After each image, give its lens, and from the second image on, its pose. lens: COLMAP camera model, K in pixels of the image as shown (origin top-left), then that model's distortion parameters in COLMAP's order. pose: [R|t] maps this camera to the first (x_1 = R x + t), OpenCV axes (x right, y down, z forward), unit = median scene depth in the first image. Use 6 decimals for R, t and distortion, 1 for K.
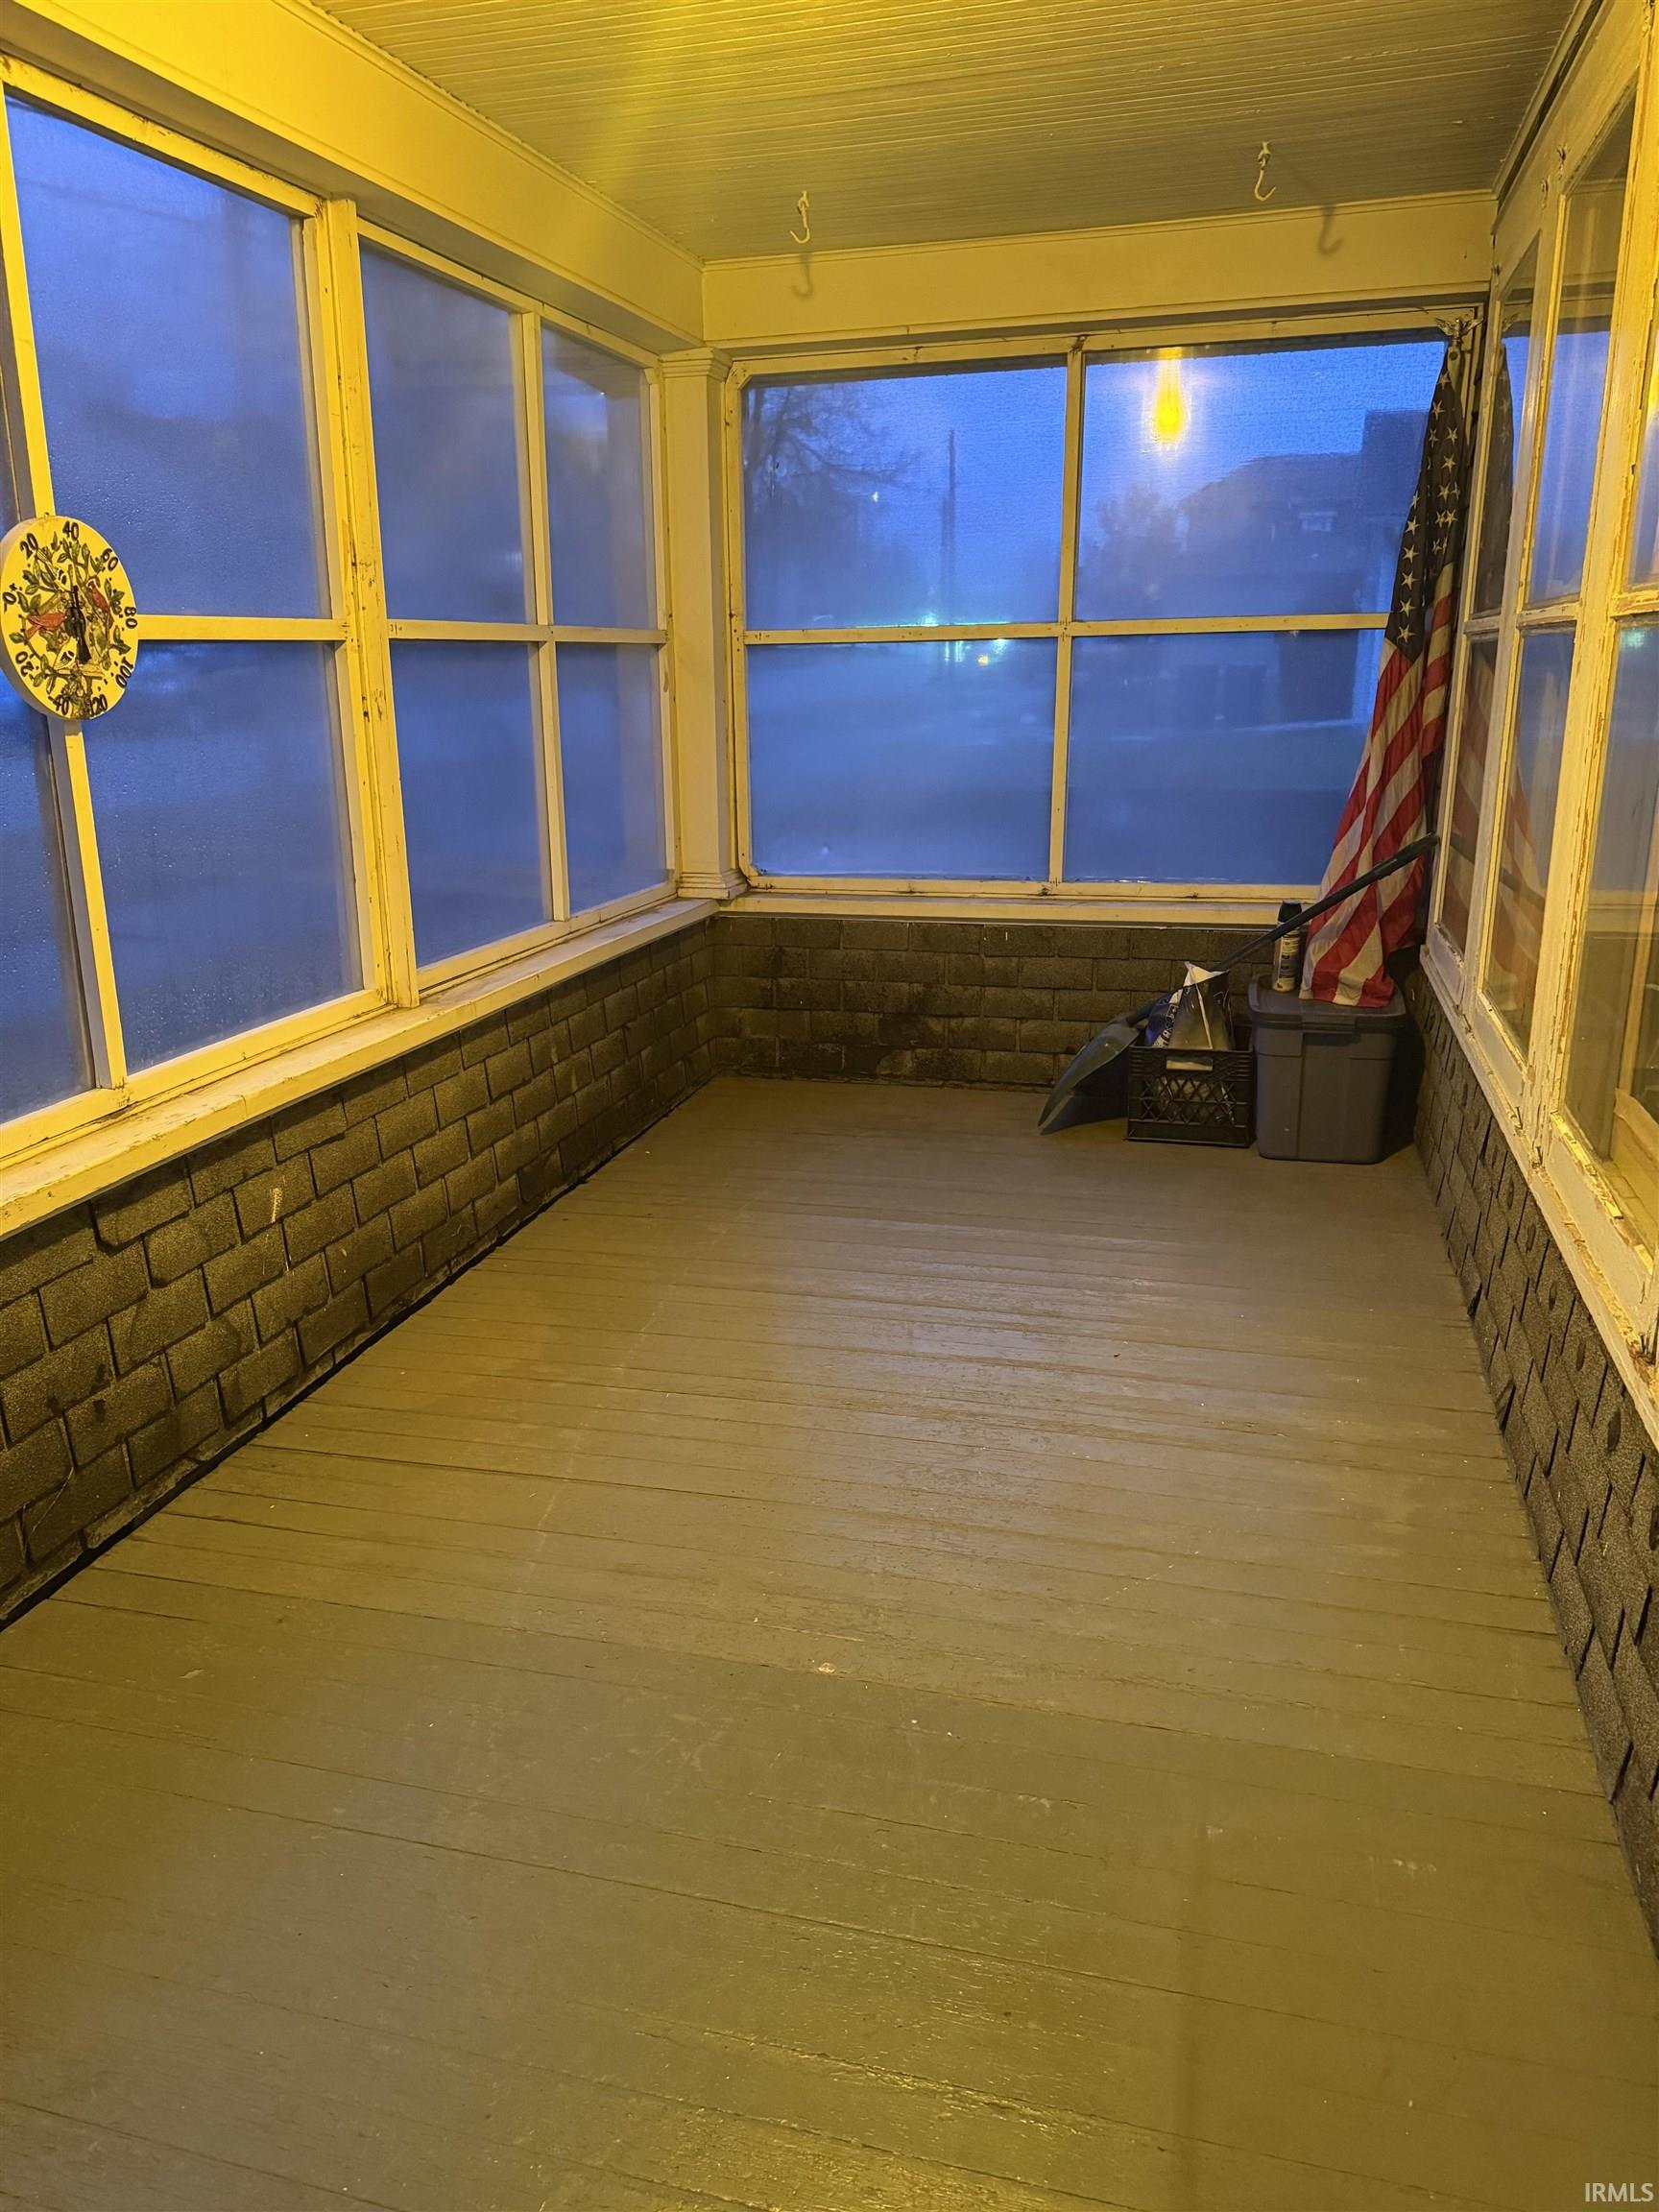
lens RADIAL K [[1555.6, 0, 810.6], [0, 1555.6, 1096.9], [0, 0, 1]] dist [0.035650, -0.040043]
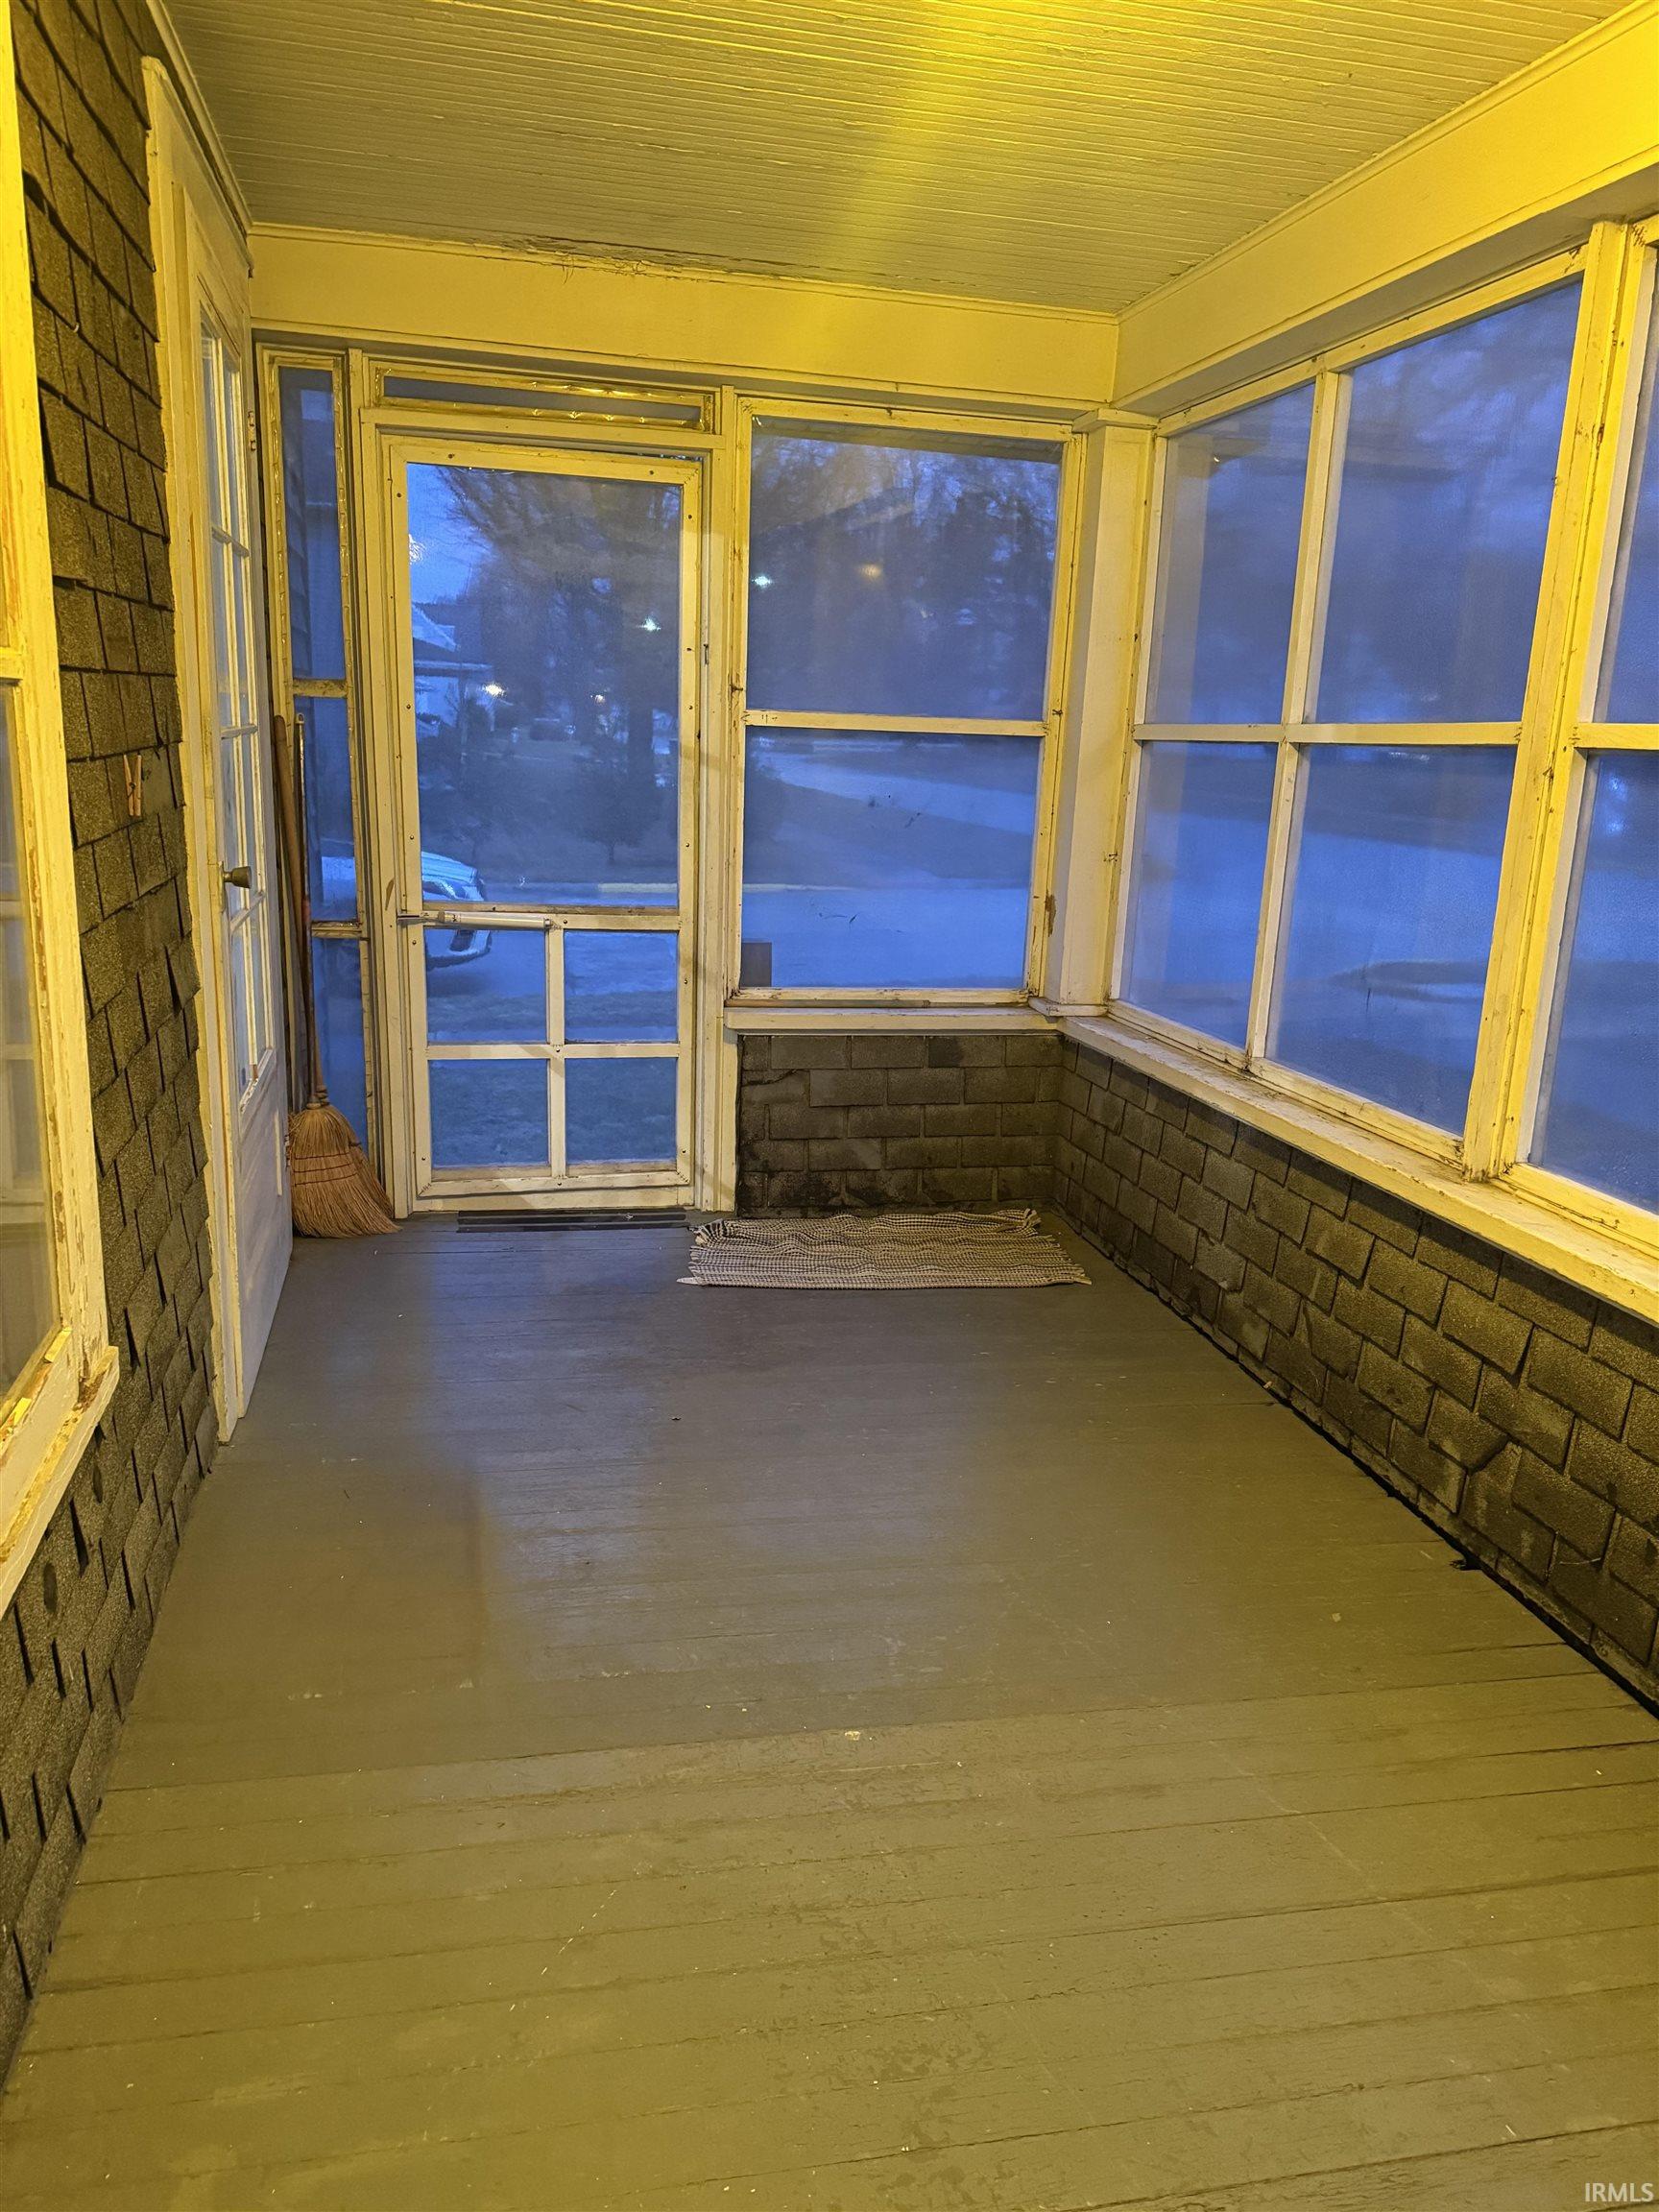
lens RADIAL K [[1555.6, 0, 810.6], [0, 1555.6, 1096.9], [0, 0, 1]] dist [0.035650, -0.040043]
pose [[-0.883402, 0.088124, -0.460256, 0.431499], [-0.144930, 0.882630, 0.447169, -0.418141], [0.445642, 0.461735, -0.766944, 1.460188]]
